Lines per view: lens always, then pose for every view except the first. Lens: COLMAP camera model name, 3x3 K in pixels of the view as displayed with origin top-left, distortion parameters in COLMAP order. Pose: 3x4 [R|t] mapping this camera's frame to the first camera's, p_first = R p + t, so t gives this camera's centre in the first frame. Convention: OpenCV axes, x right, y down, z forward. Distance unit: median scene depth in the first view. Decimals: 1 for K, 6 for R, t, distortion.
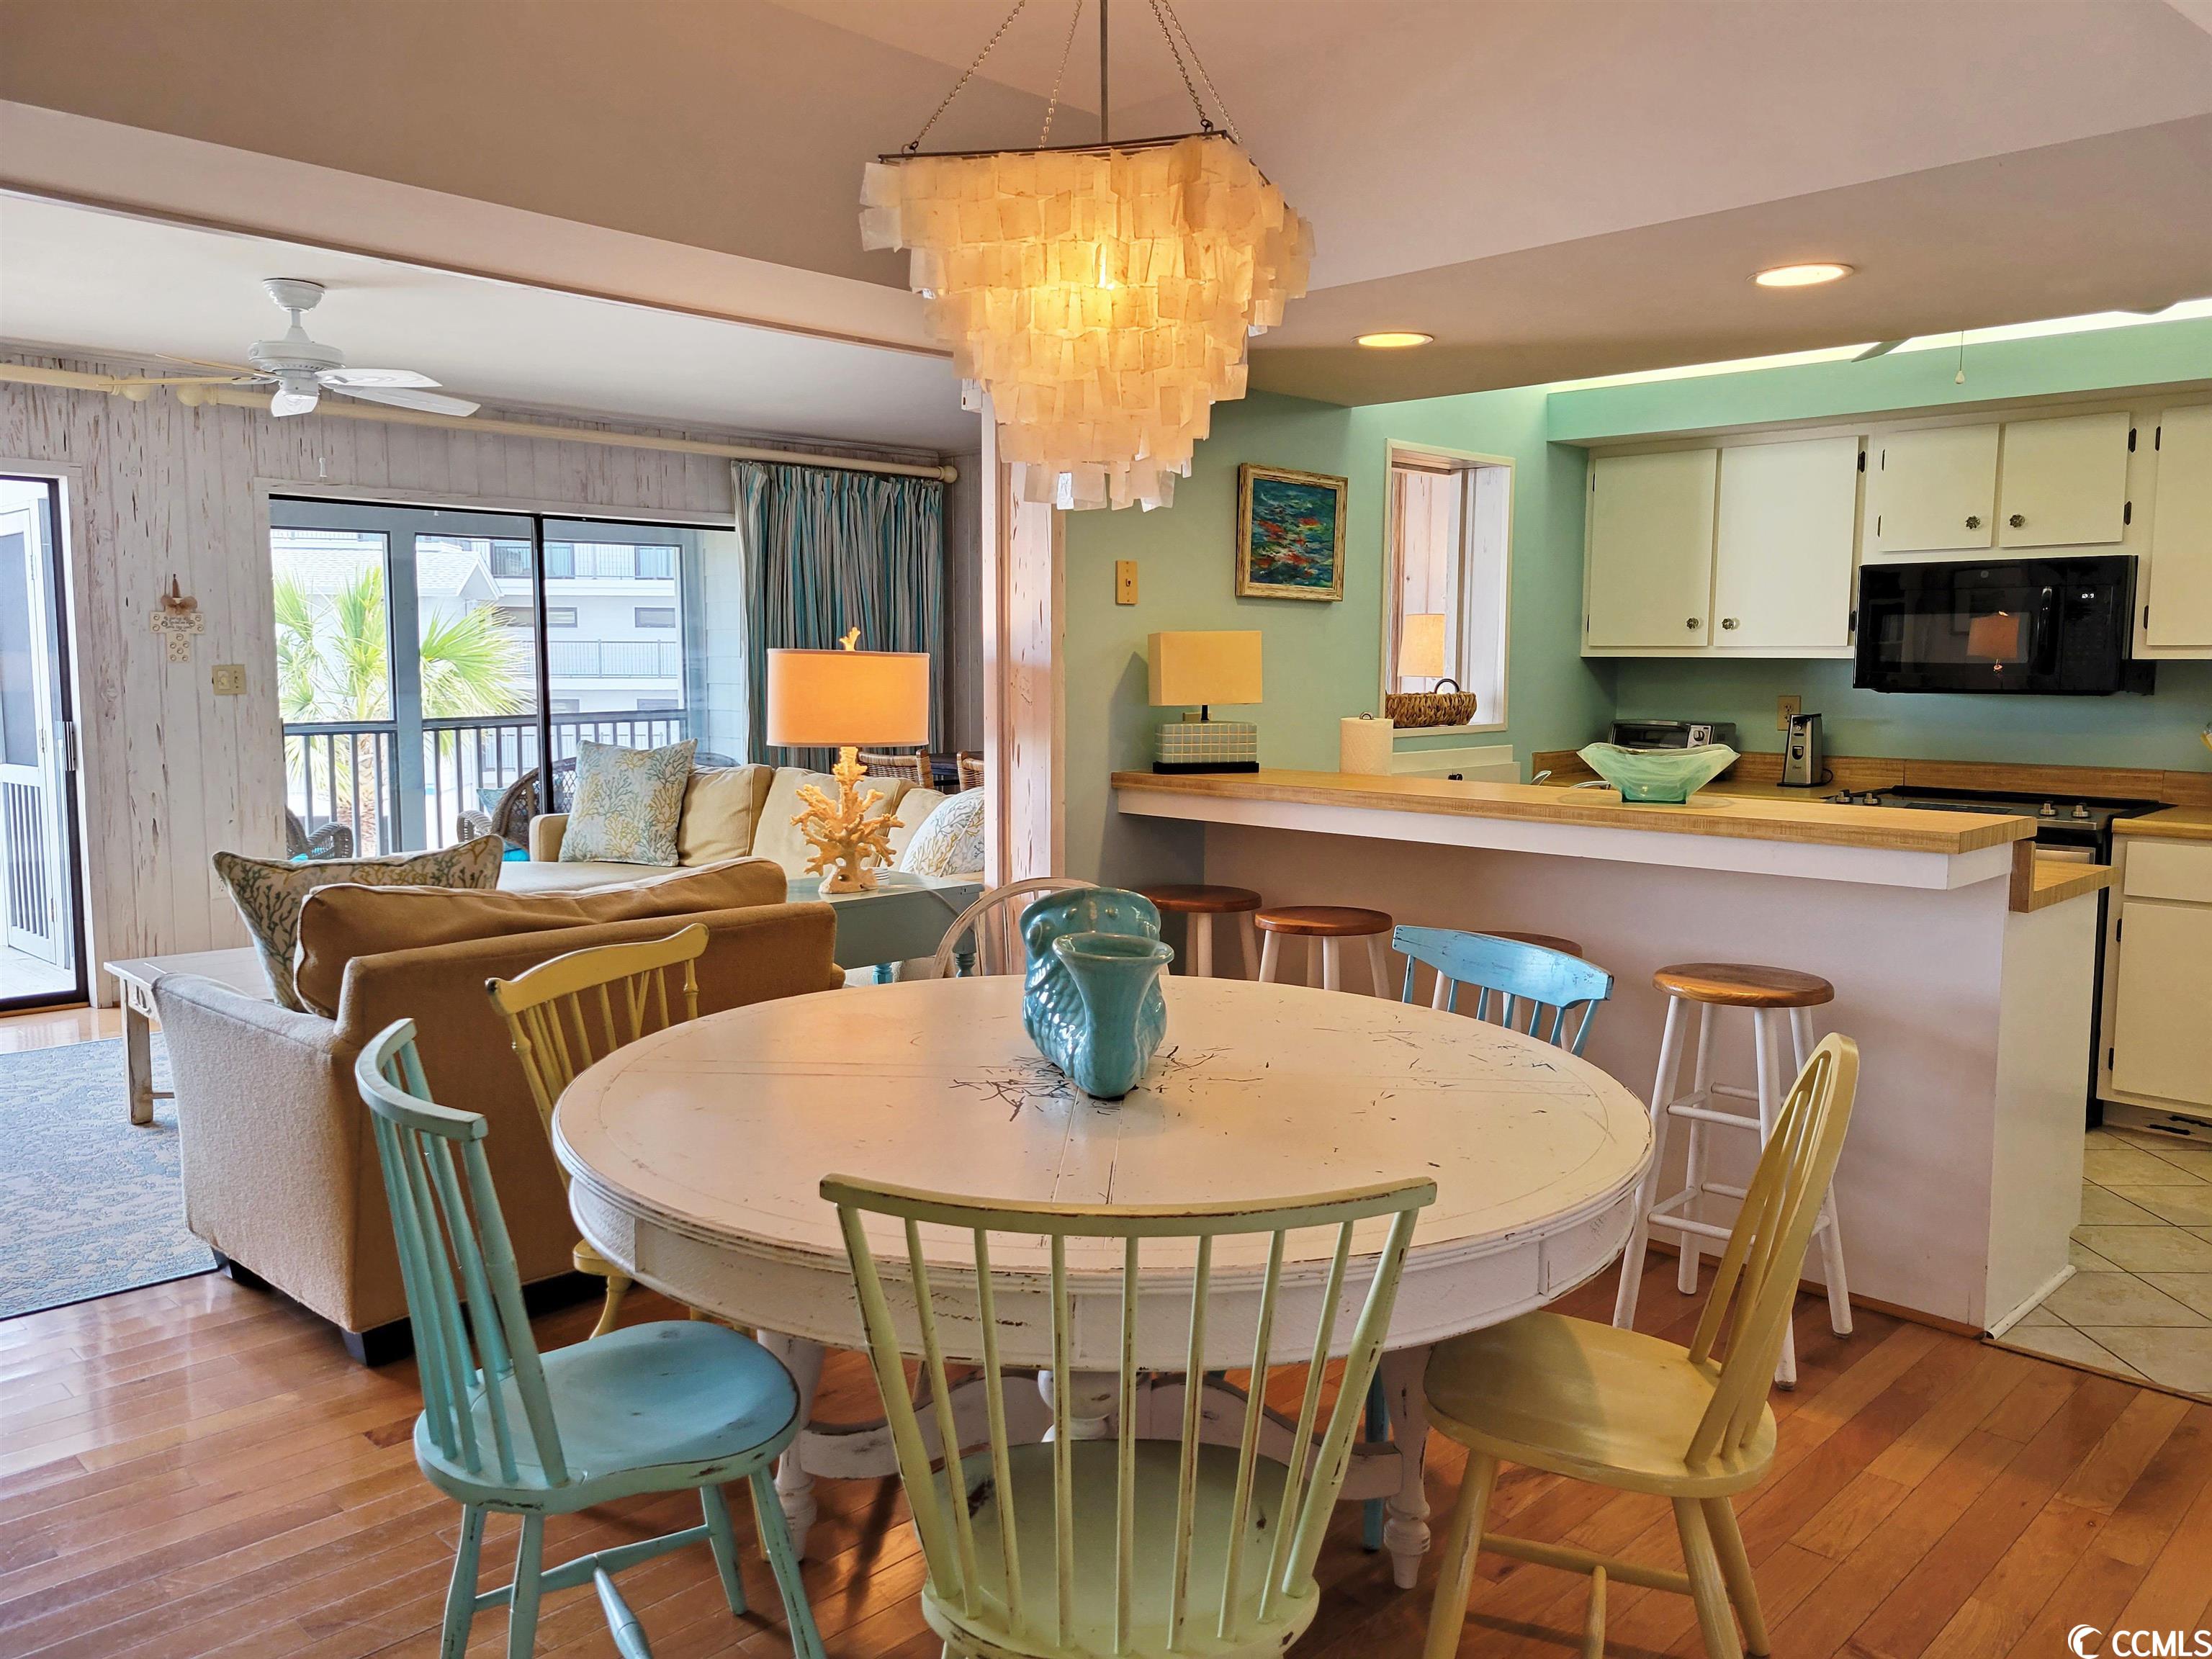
lens RADIAL K [[1664.2, 0, 1115.4], [0, 1664.2, 829.3], [0, 0, 1]] dist [0.038436, -0.007482]
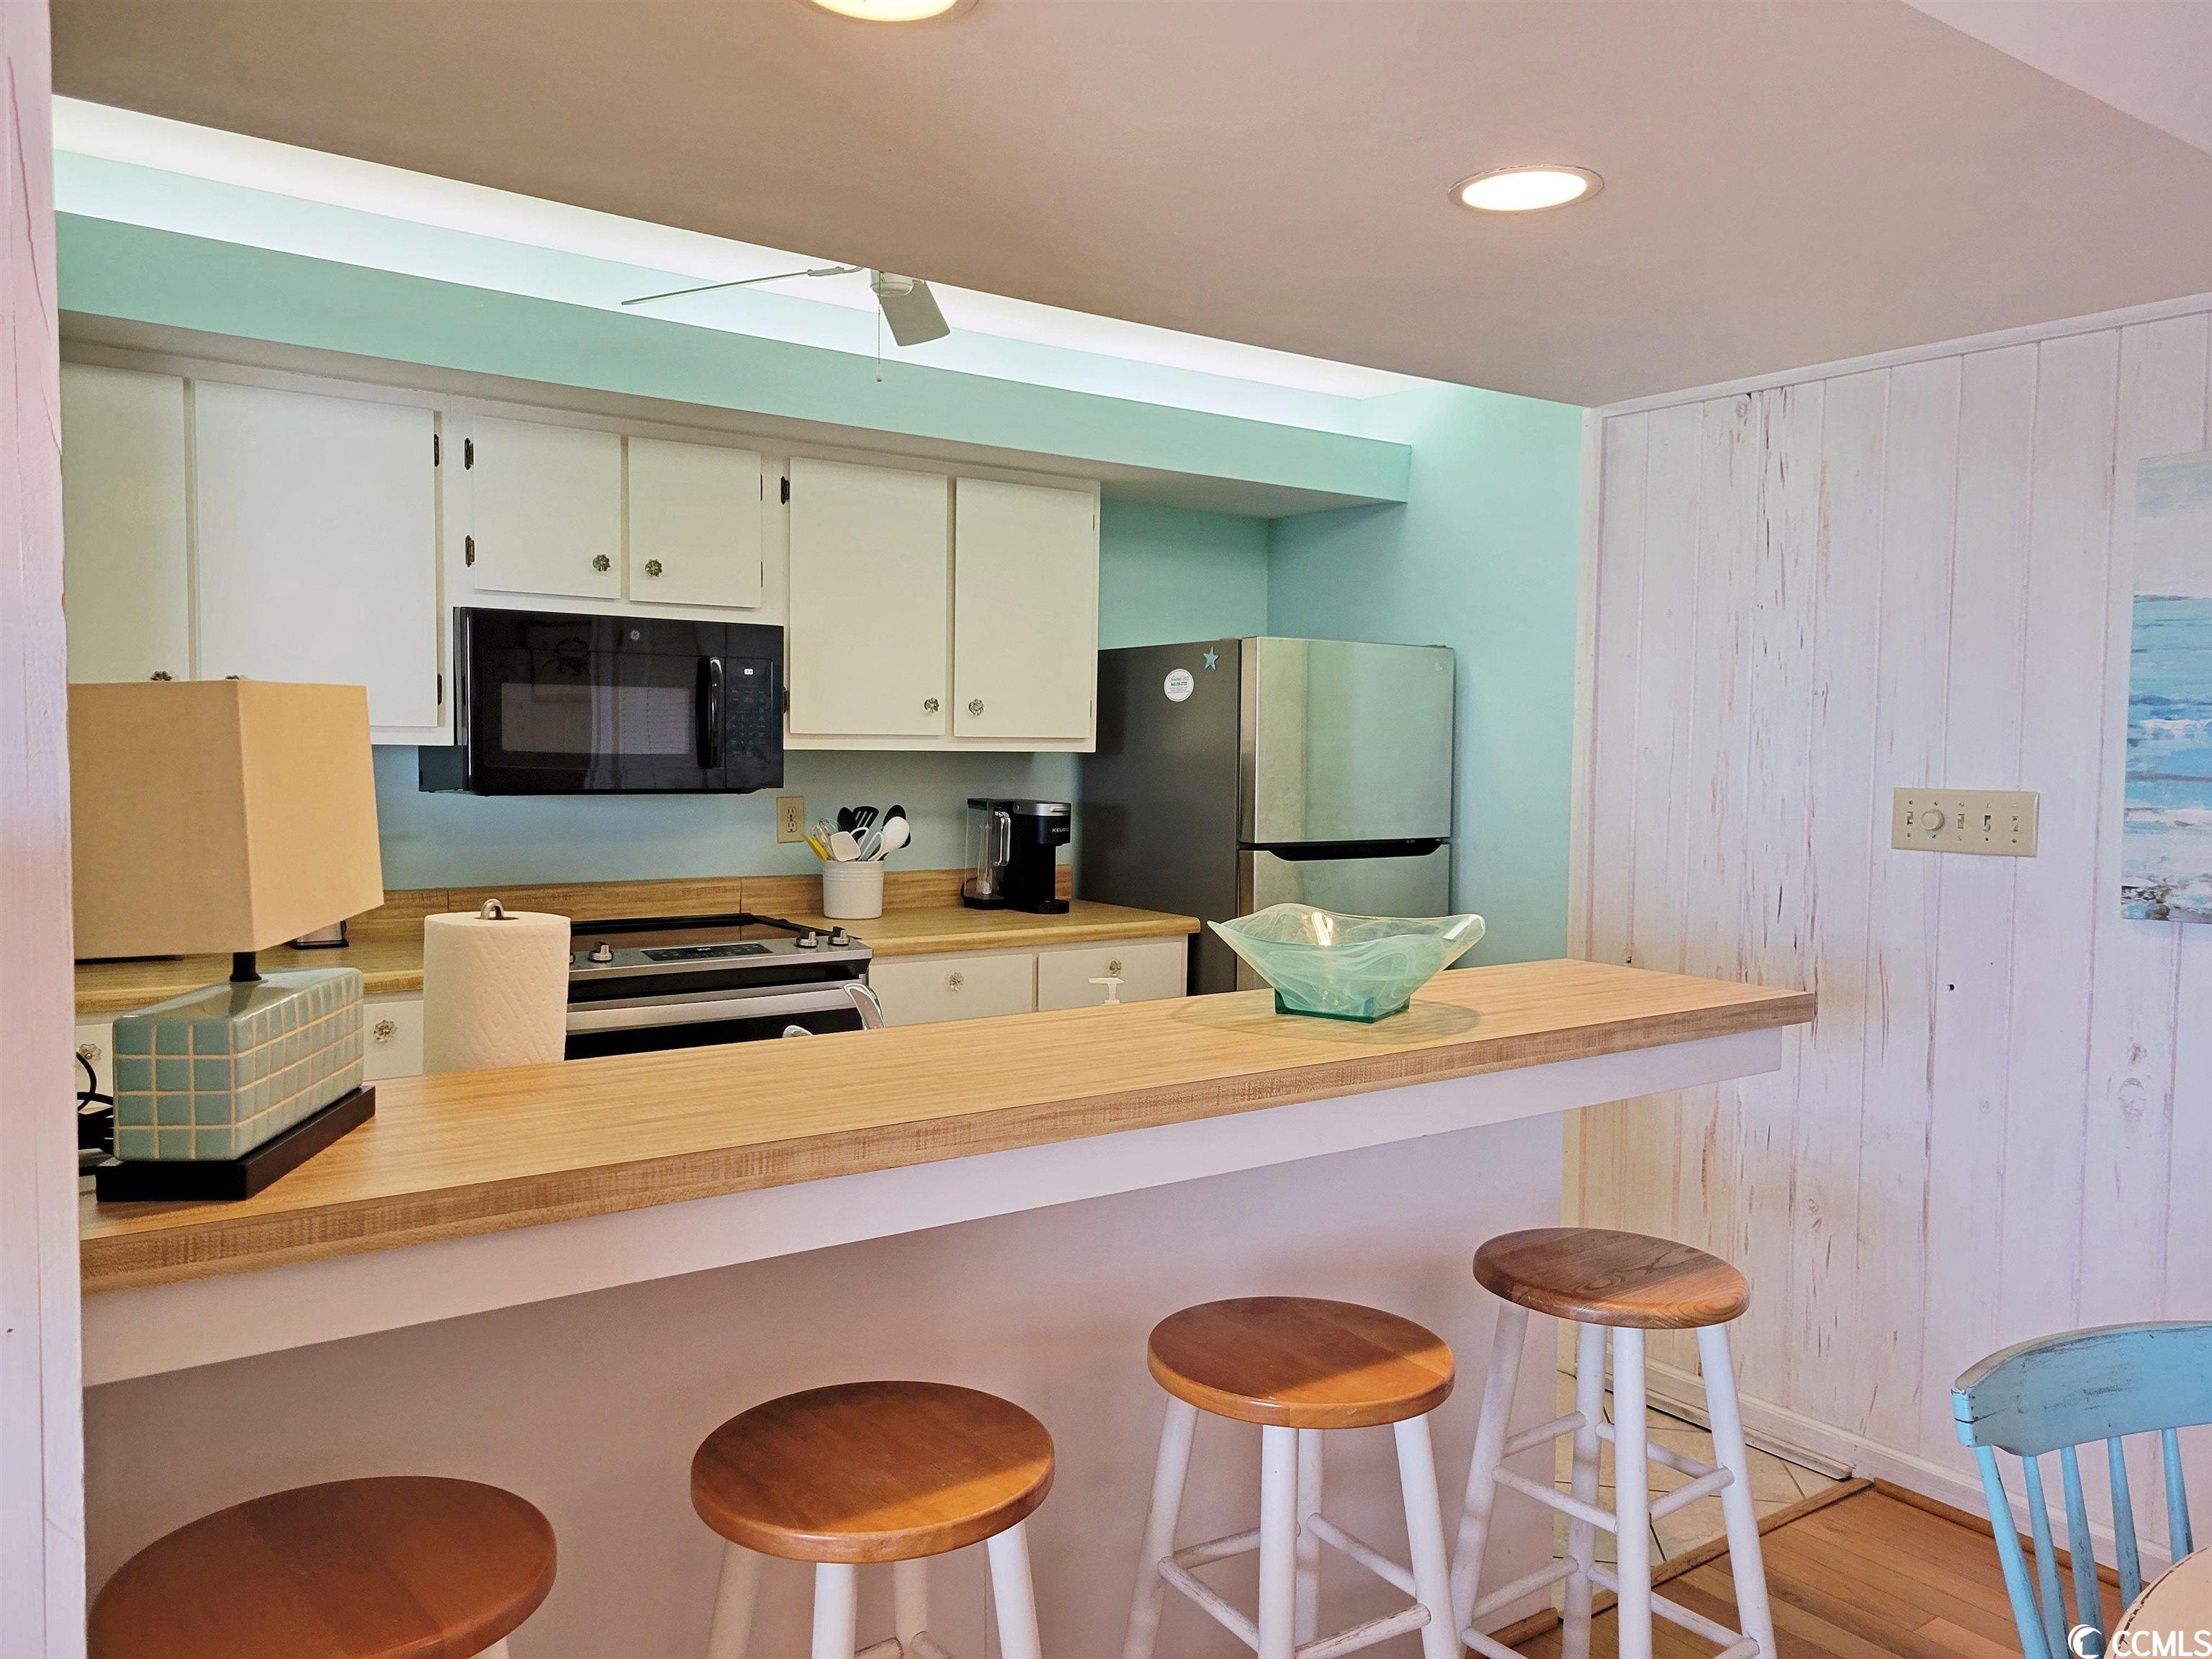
lens RADIAL K [[1664.2, 0, 1115.4], [0, 1664.2, 829.3], [0, 0, 1]] dist [0.038436, -0.007482]
pose [[0.154819, -0.055244, 0.986397, -0.184987], [0.087360, 0.995290, 0.042030, -0.078378], [-0.984073, 0.079665, 0.158916, 0.678744]]
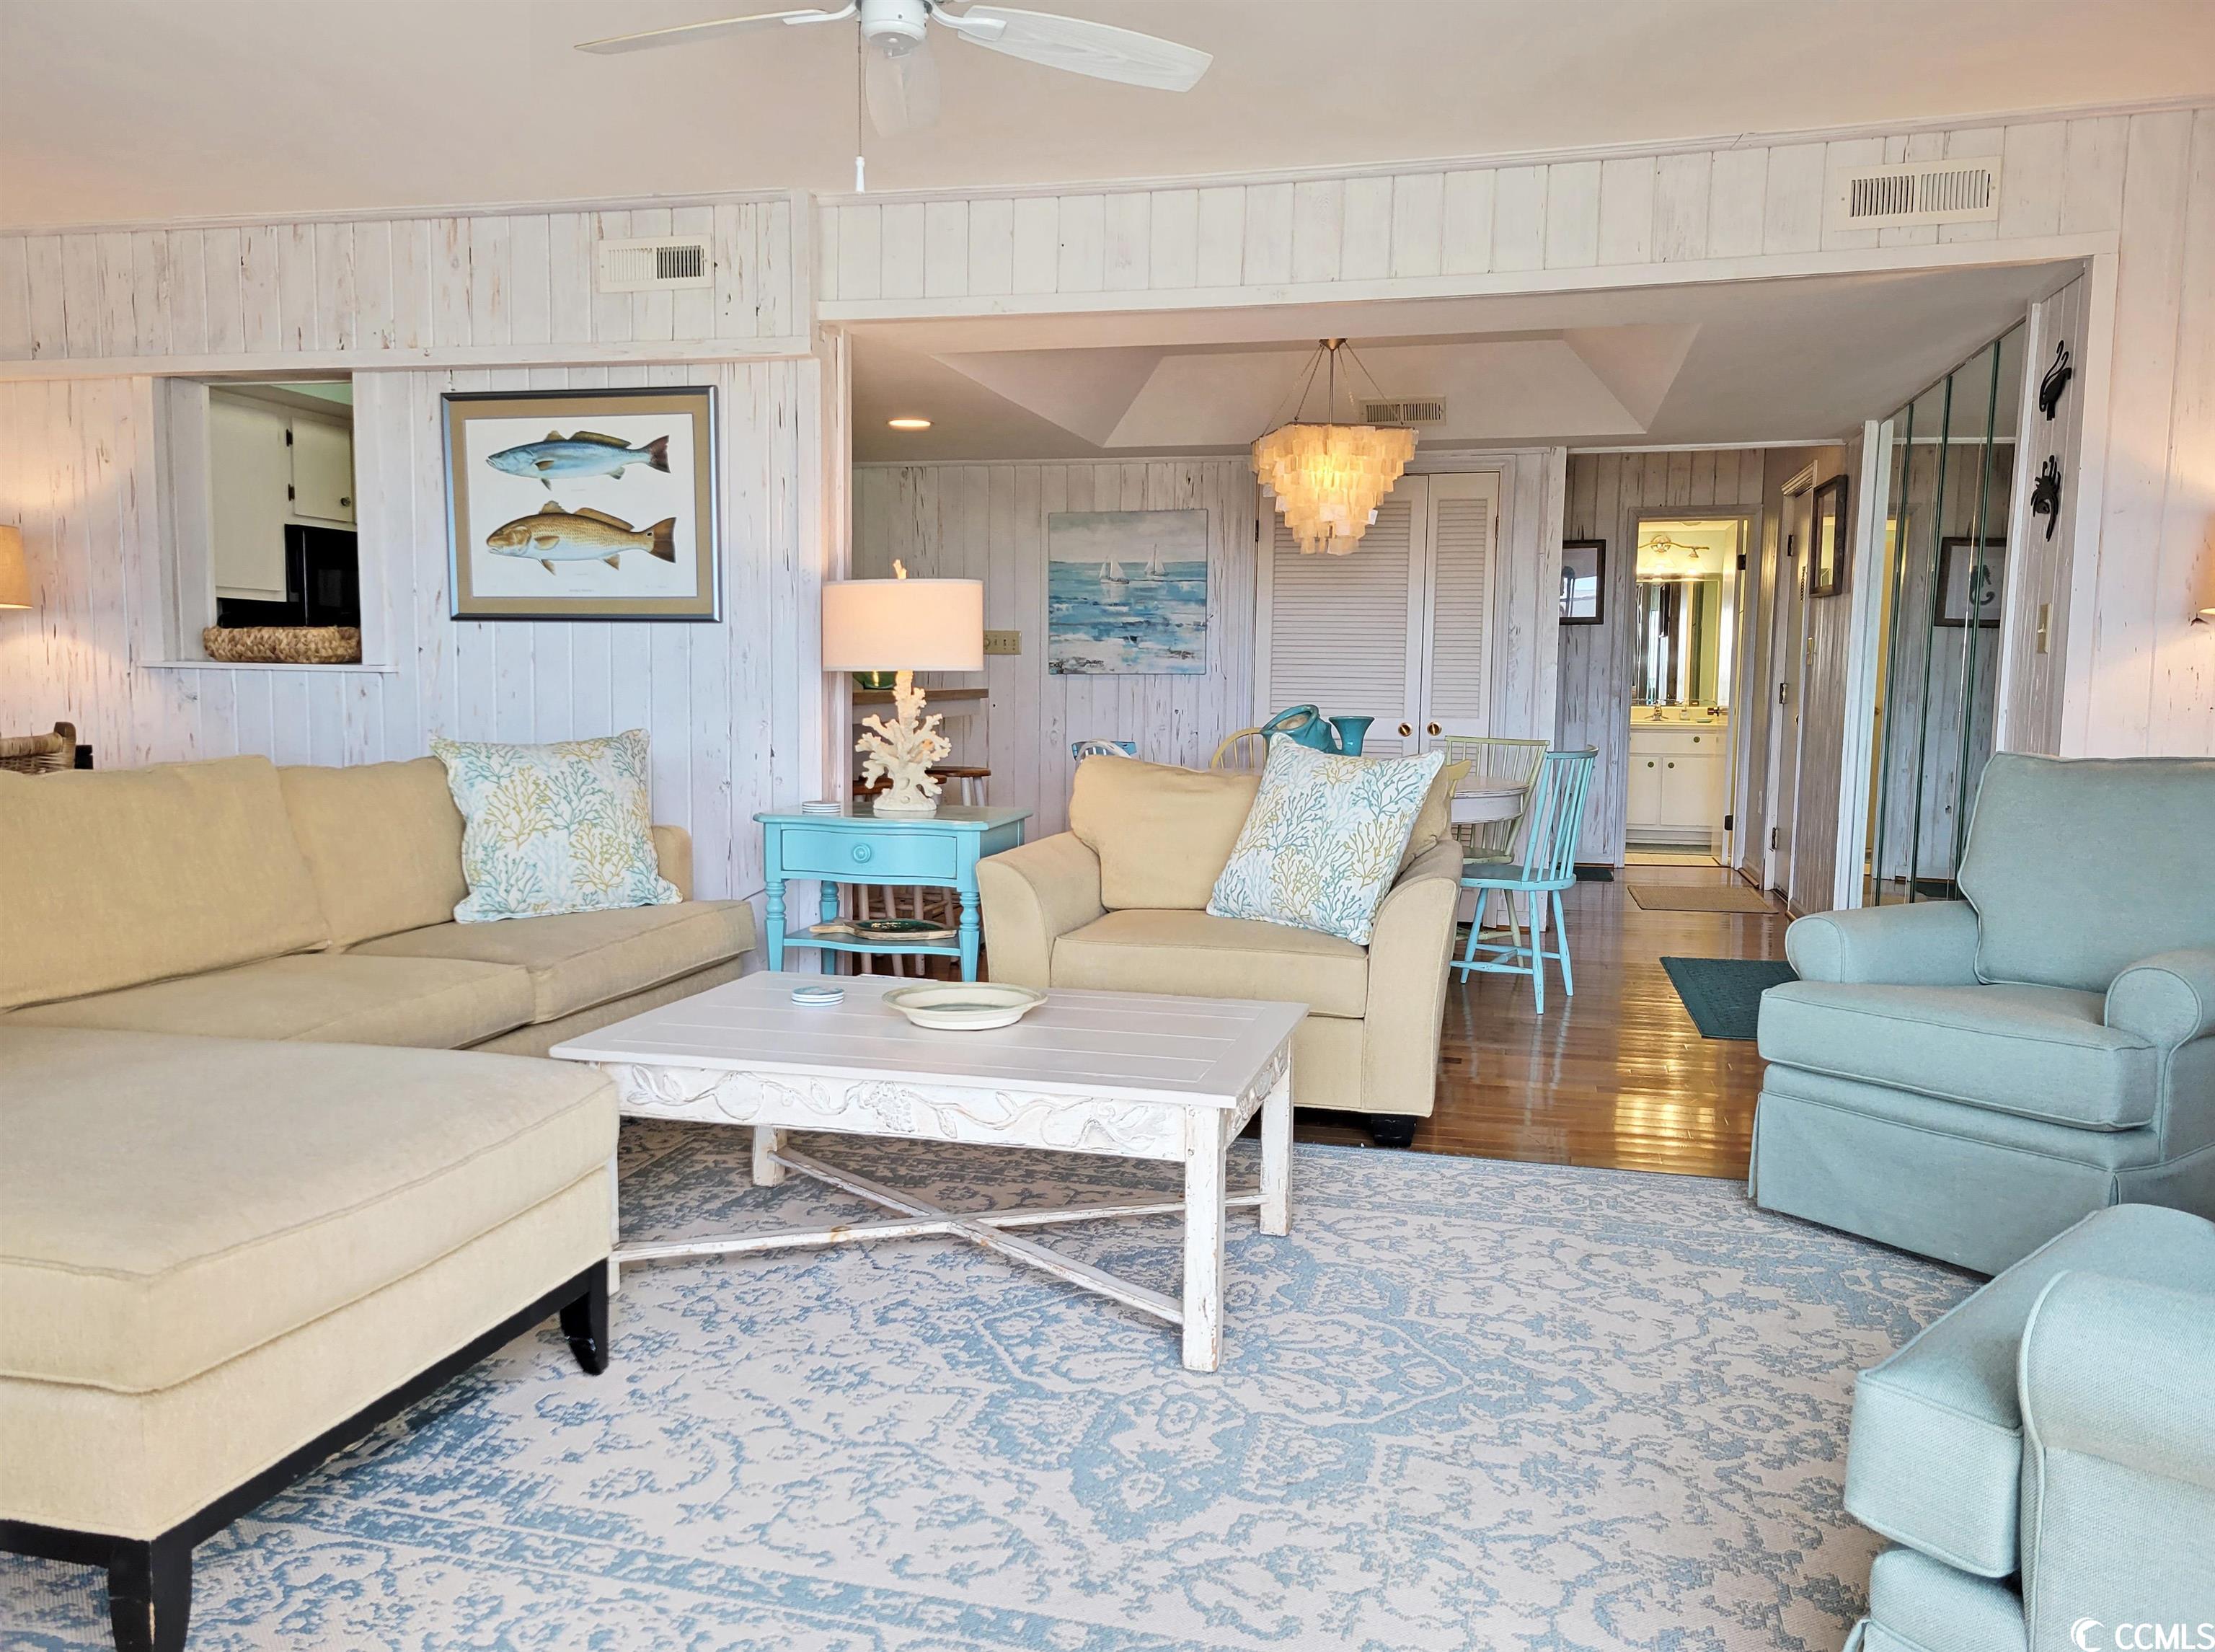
lens RADIAL K [[1666.5, 0, 1116.9], [0, 1666.5, 825.8], [0, 0, 1]] dist [0.038436, -0.007482]
pose [[-0.509540, -0.083593, 0.856377, -0.926795], [0.074911, 0.987181, 0.140933, -0.072535], [-0.857180, 0.135963, -0.496746, 1.156172]]
